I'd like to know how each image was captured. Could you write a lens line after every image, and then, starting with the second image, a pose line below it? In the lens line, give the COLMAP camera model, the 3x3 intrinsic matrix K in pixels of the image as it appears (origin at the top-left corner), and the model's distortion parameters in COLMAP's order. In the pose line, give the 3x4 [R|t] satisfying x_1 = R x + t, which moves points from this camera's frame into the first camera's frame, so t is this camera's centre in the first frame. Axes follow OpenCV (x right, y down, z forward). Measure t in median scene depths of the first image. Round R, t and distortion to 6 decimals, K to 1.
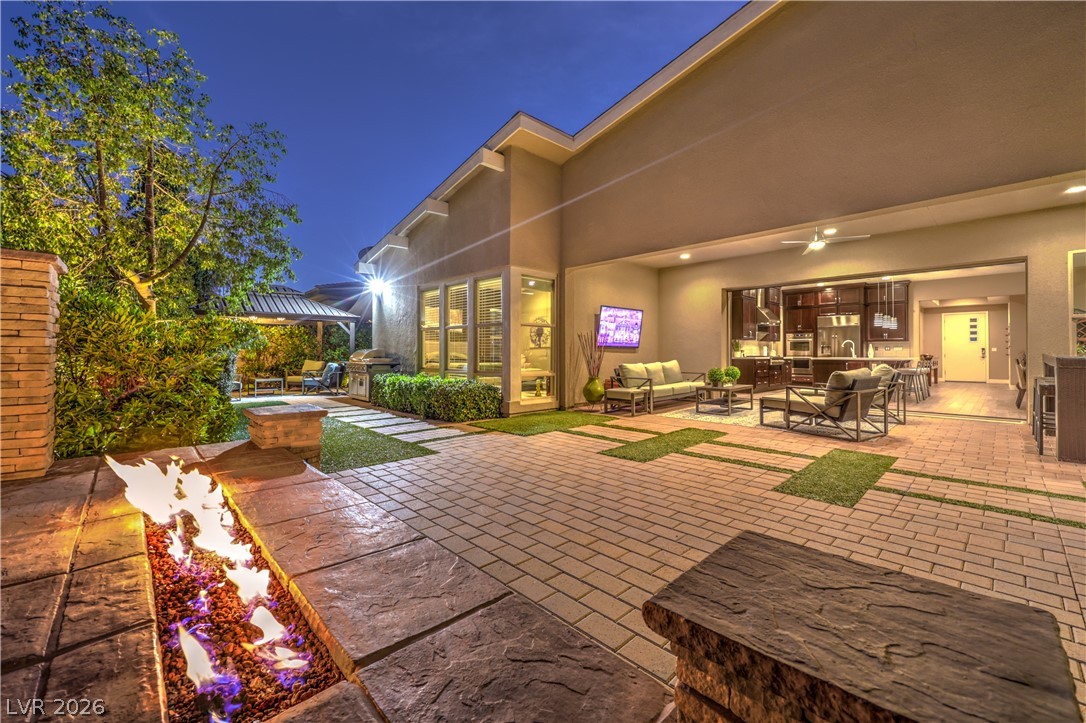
lens RADIAL K [[447.8, 0, 549.6], [0, 447.8, 346.6], [0, 0, 1]] dist [-0.002091, -0.000014]
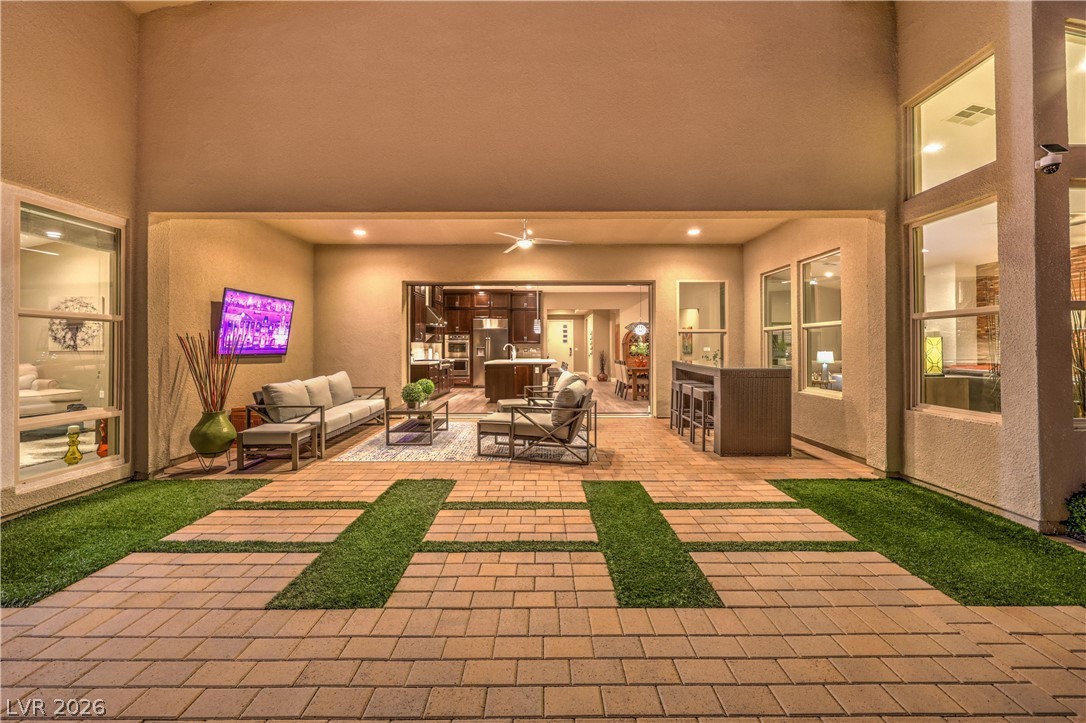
lens RADIAL K [[447.8, 0, 549.6], [0, 447.8, 346.6], [0, 0, 1]] dist [-0.002091, -0.000014]
pose [[0.698120, 0.000228, 0.715981, -0.011766], [-0.008369, 0.999934, 0.007842, -0.022220], [-0.715932, -0.011467, 0.698076, 0.280782]]
